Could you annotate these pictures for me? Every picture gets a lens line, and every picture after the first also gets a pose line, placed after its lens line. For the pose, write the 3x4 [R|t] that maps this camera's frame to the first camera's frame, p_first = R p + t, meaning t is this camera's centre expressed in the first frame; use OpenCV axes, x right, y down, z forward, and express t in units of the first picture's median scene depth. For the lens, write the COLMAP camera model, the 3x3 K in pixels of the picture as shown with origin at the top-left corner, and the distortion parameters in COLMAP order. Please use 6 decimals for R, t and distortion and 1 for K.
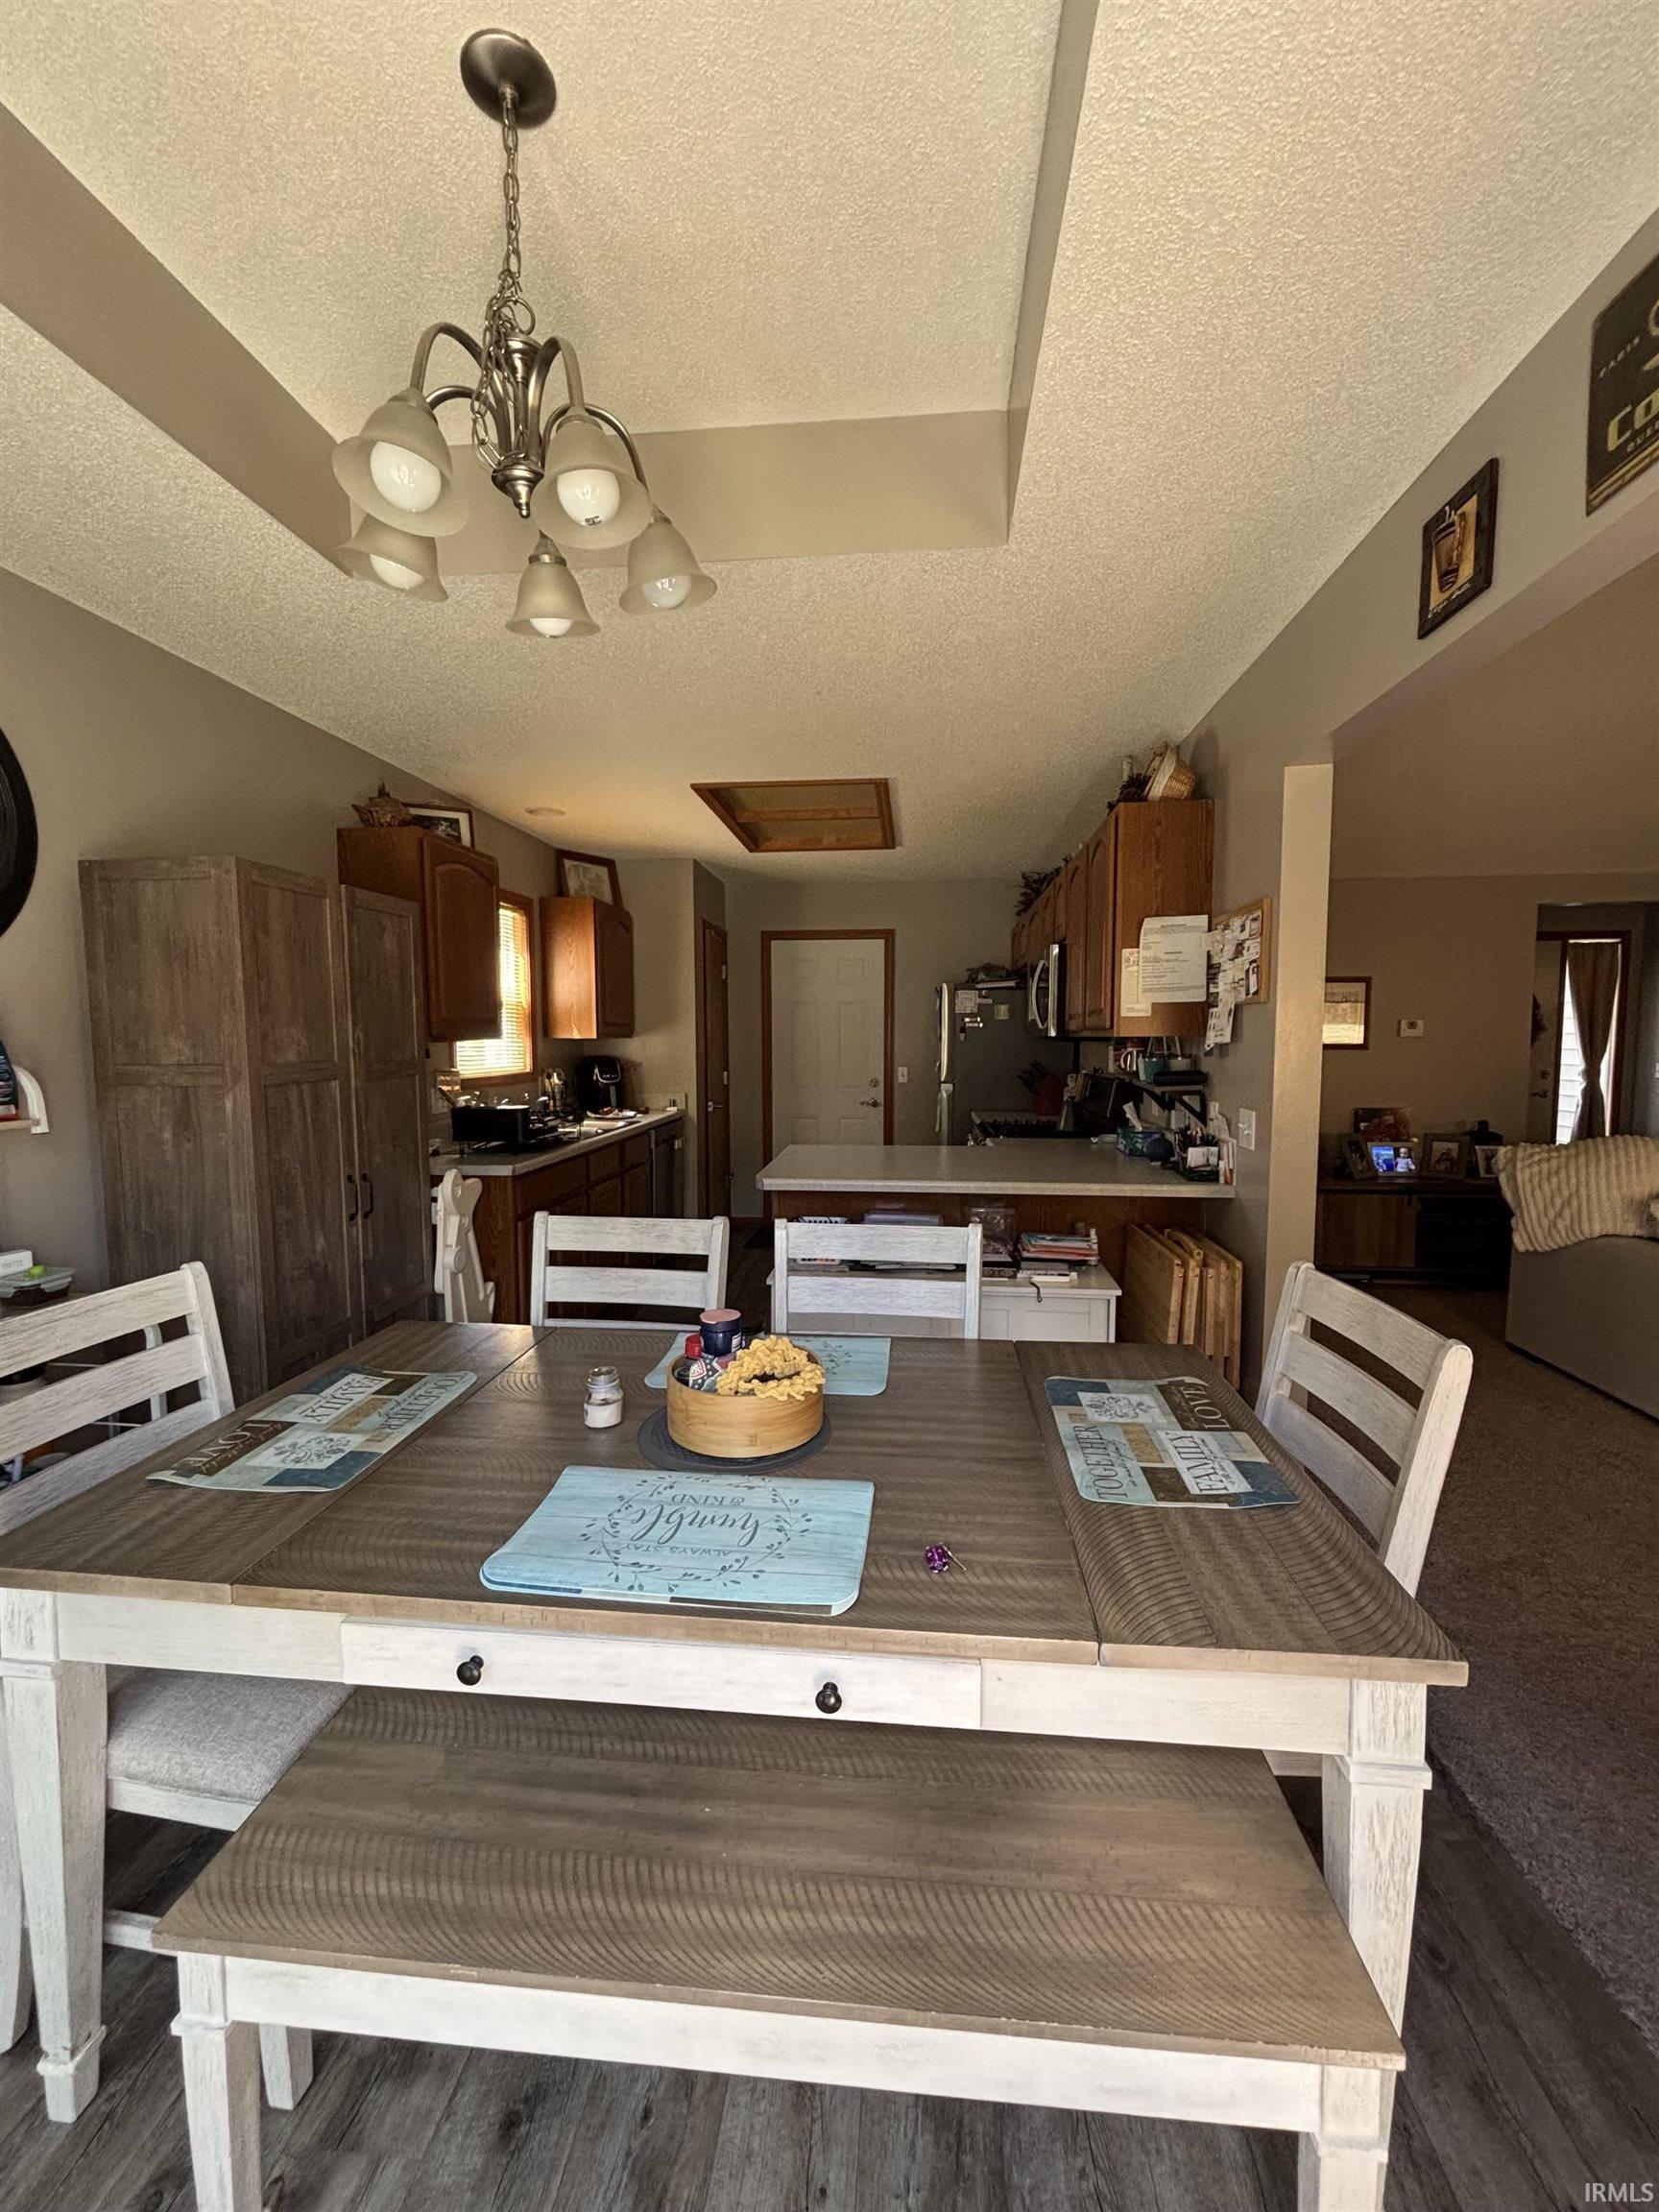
lens RADIAL K [[867.1, 0, 843.1], [0, 867.1, 1105.5], [0, 0, 1]] dist [0.000362, 0.000040]
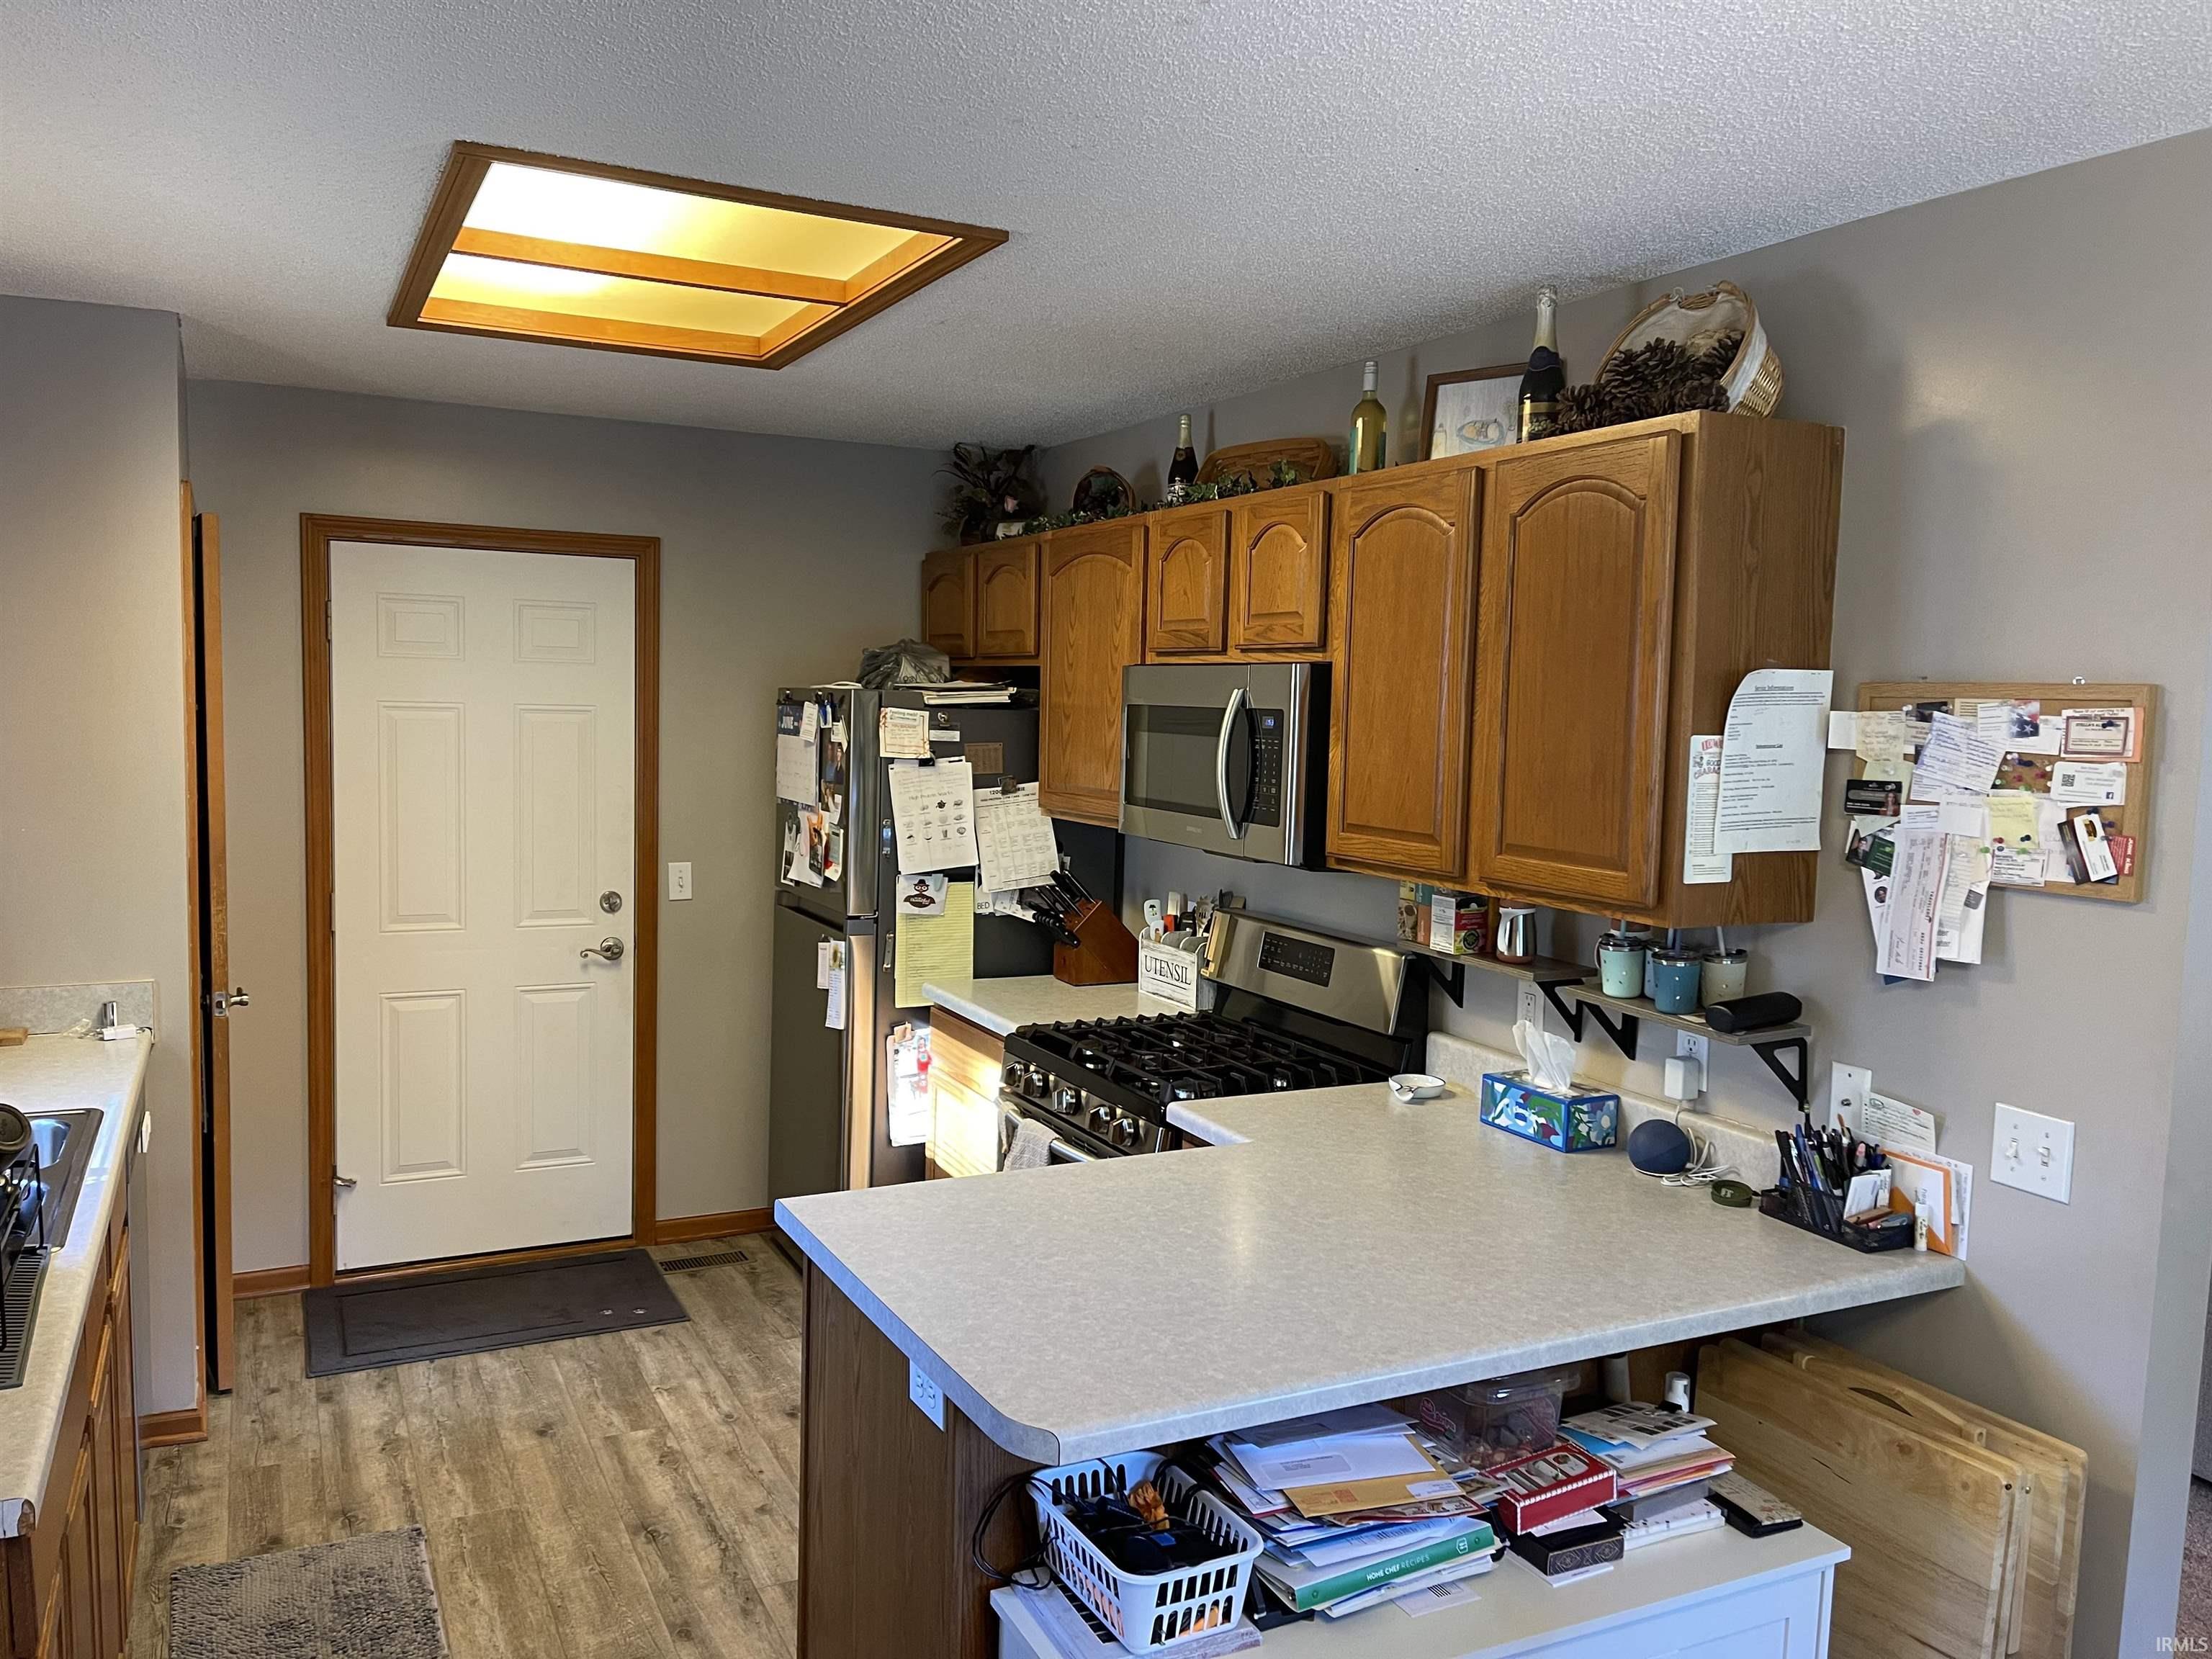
lens RADIAL K [[1639.1, 0, 1099.3], [0, 1639.1, 831.2], [0, 0, 1]] dist [0.026422, -0.002883]
pose [[0.852540, -0.020366, 0.522265, -0.384222], [0.015064, 0.999783, 0.014396, -0.148778], [-0.522445, -0.004406, 0.852661, 0.438354]]
